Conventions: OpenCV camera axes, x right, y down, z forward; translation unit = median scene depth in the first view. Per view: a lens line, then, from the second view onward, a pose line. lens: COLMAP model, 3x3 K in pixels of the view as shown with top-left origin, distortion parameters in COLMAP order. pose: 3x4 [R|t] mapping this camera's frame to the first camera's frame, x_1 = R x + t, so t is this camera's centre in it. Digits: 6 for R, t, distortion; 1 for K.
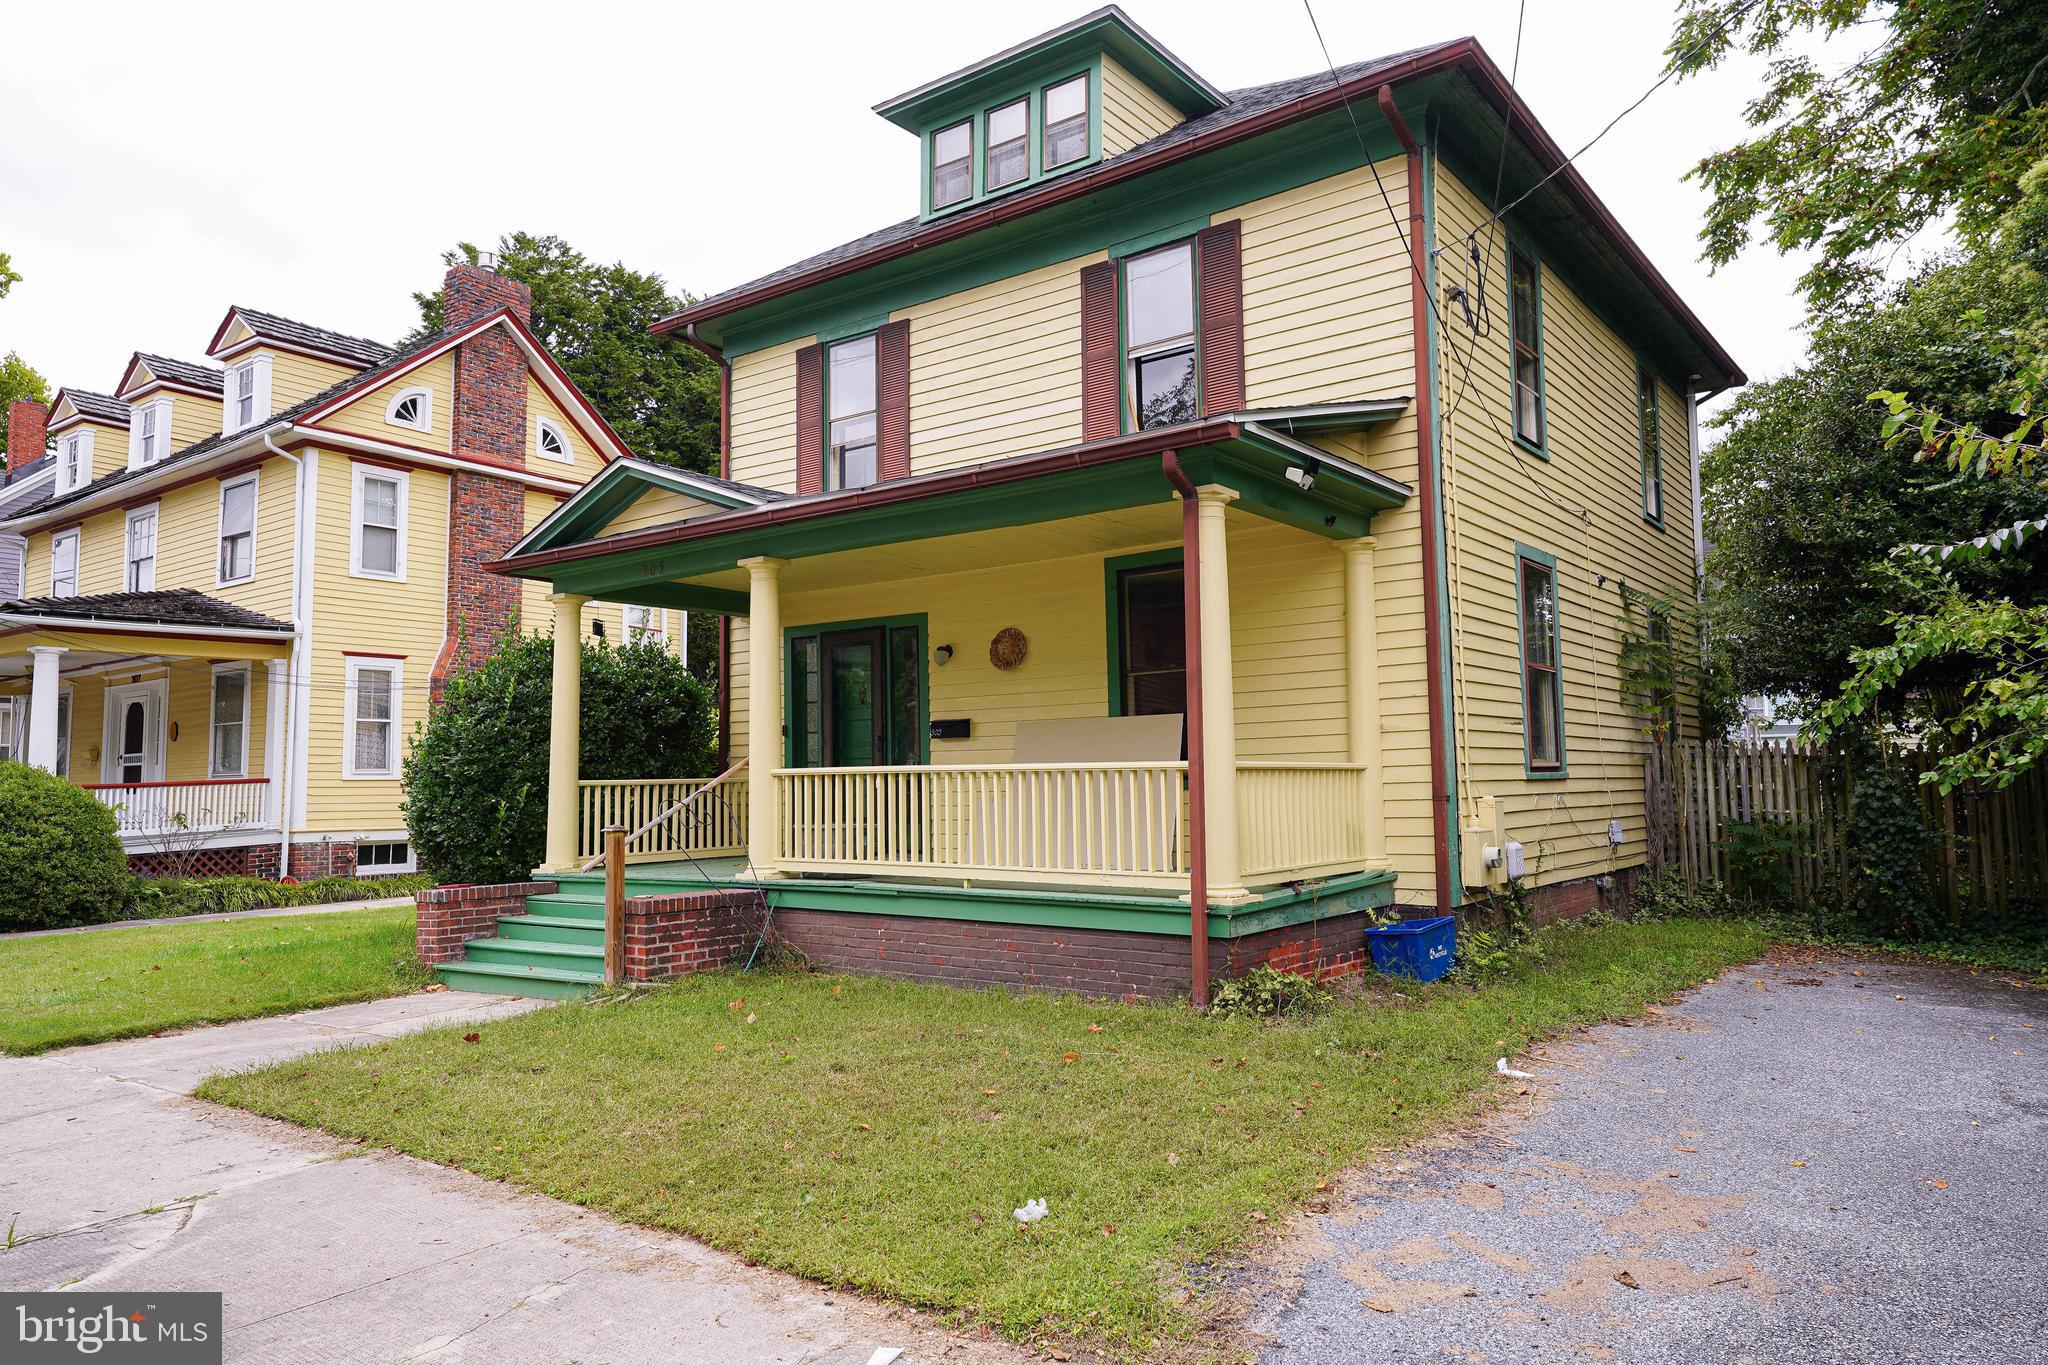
lens RADIAL K [[1357.6, 0, 1024.0], [0, 1357.6, 682.5], [0, 0, 1]] dist [0.023159, -0.000524]
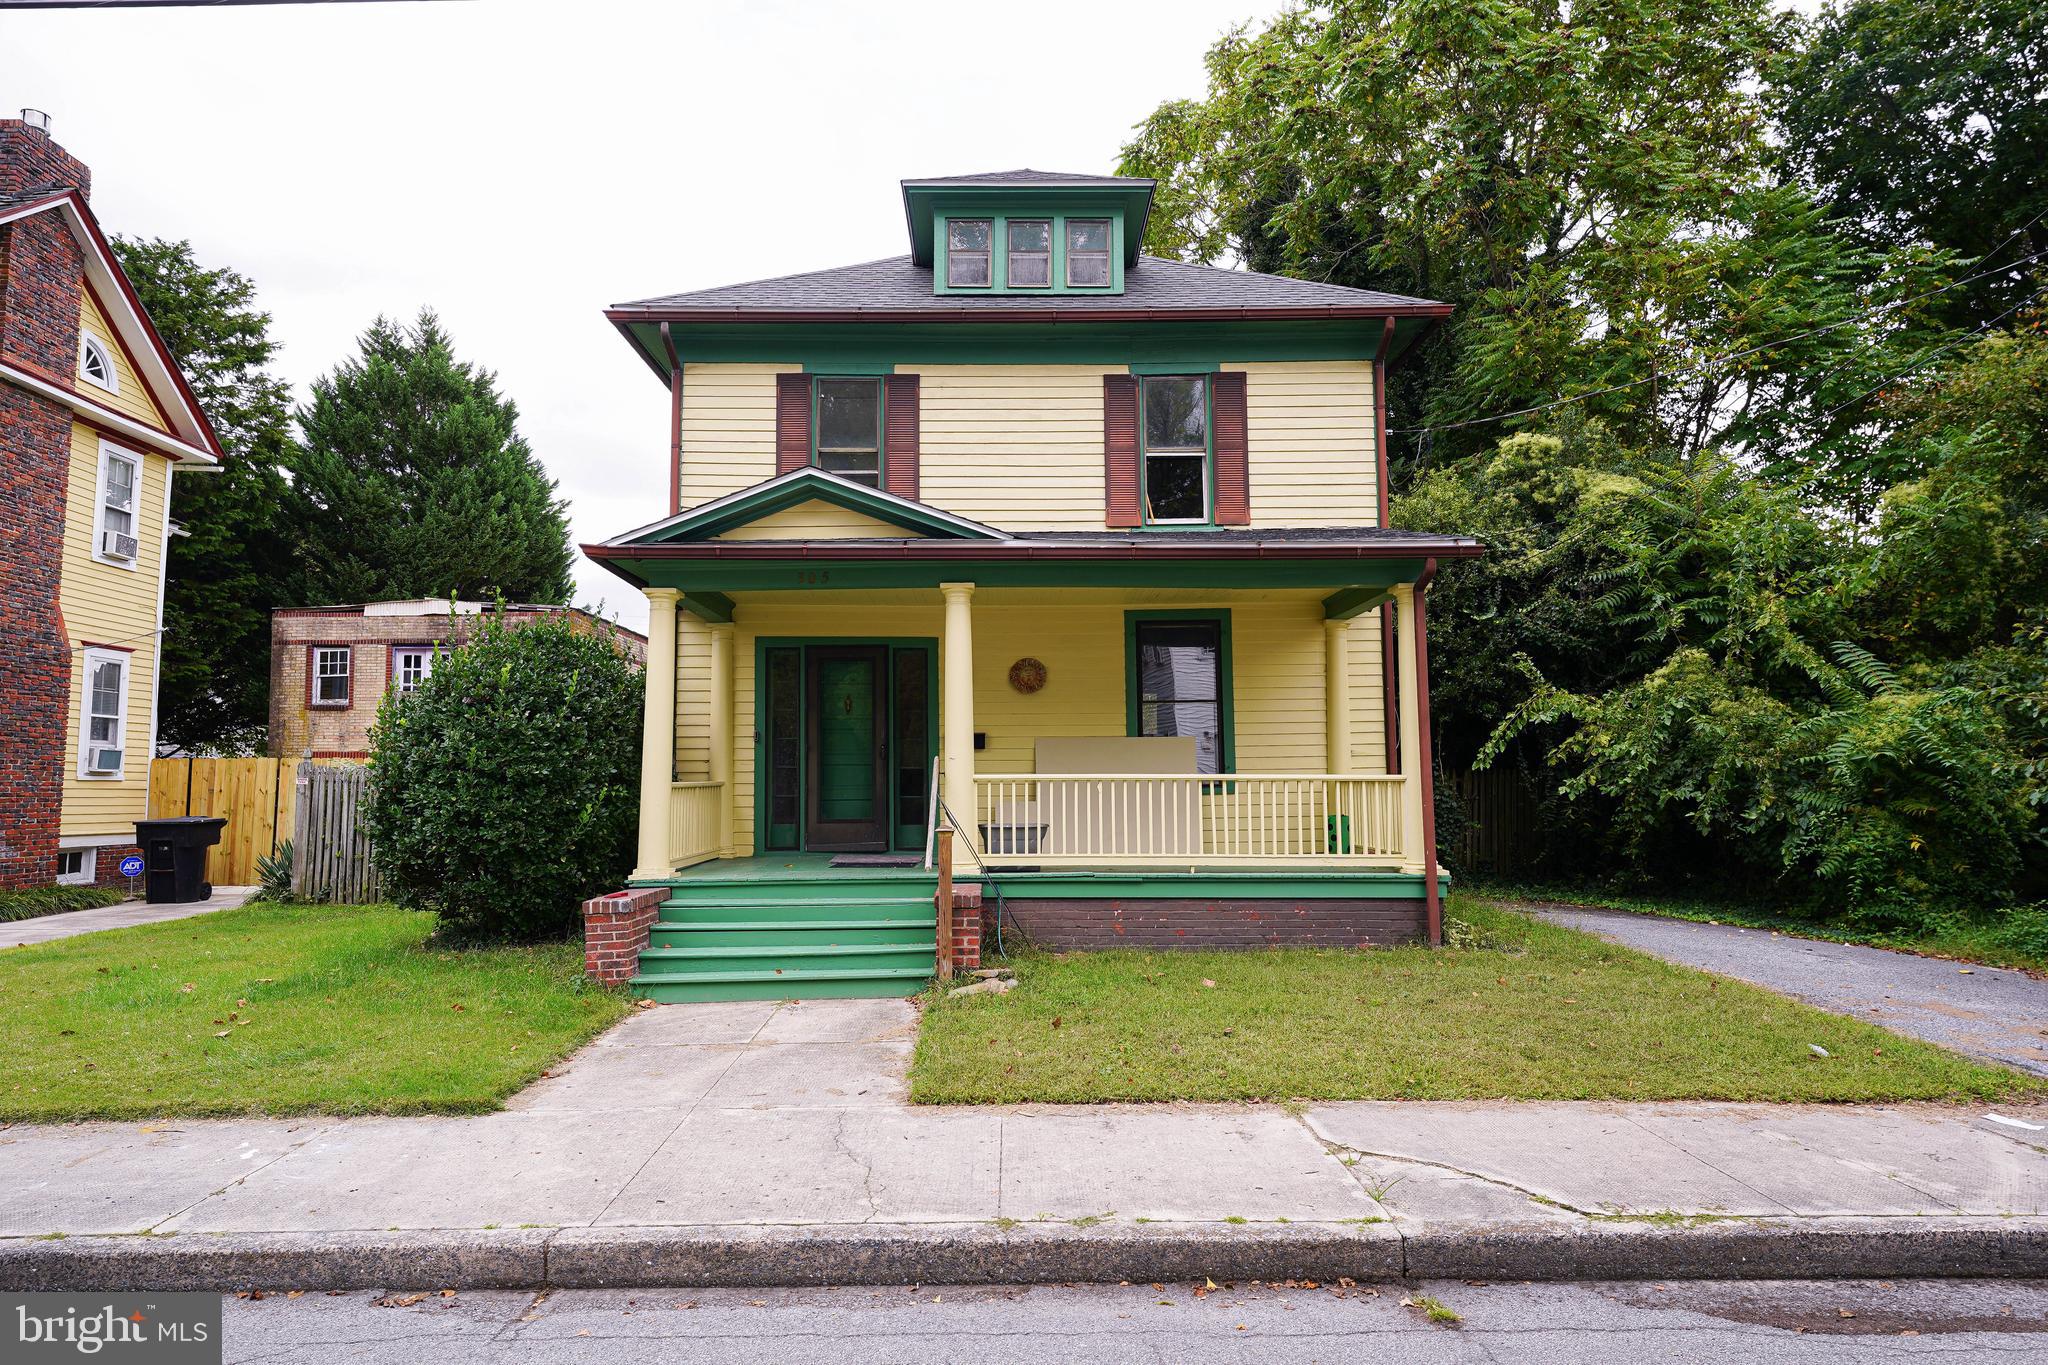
lens RADIAL K [[1201.0, 0, 1024.0], [0, 1201.0, 682.5], [0, 0, 1]] dist [0.010362, 0.000616]
pose [[0.787920, 0.063136, 0.612533, -0.698524], [-0.052501, 0.997996, -0.035334, 0.019724], [-0.613536, -0.004318, 0.789655, 0.184475]]
